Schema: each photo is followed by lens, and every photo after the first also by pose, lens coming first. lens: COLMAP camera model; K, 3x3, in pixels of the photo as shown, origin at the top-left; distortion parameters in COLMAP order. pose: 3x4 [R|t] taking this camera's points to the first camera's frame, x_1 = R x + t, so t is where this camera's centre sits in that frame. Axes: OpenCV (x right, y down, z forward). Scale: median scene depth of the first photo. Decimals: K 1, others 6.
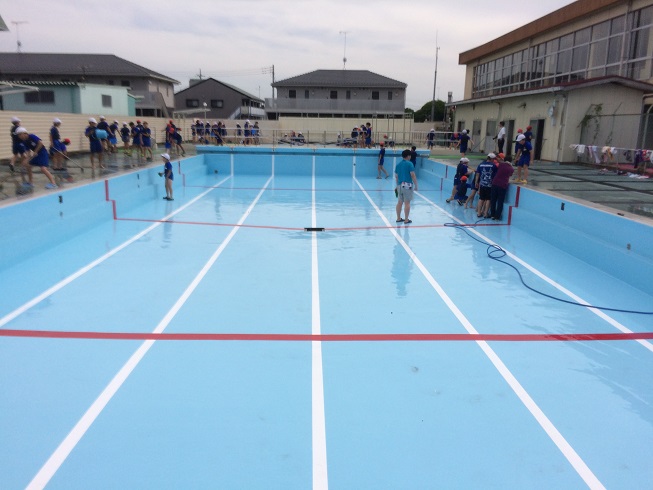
lens RADIAL K [[556.5, 0, 326.5], [0, 556.5, 245.1], [0, 0, 1]] dist [-0.010892, -0.004999]
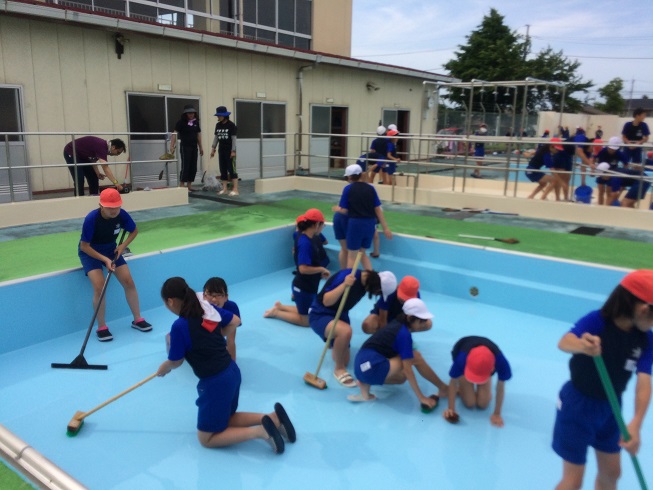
lens RADIAL K [[556.5, 0, 326.4], [0, 556.5, 245.5], [0, 0, 1]] dist [-0.010892, -0.004999]
pose [[-0.786370, -0.177023, 0.591849, -0.027518], [0.089706, 0.915185, 0.392923, -0.320788], [-0.611208, 0.362076, -0.703794, 1.465367]]
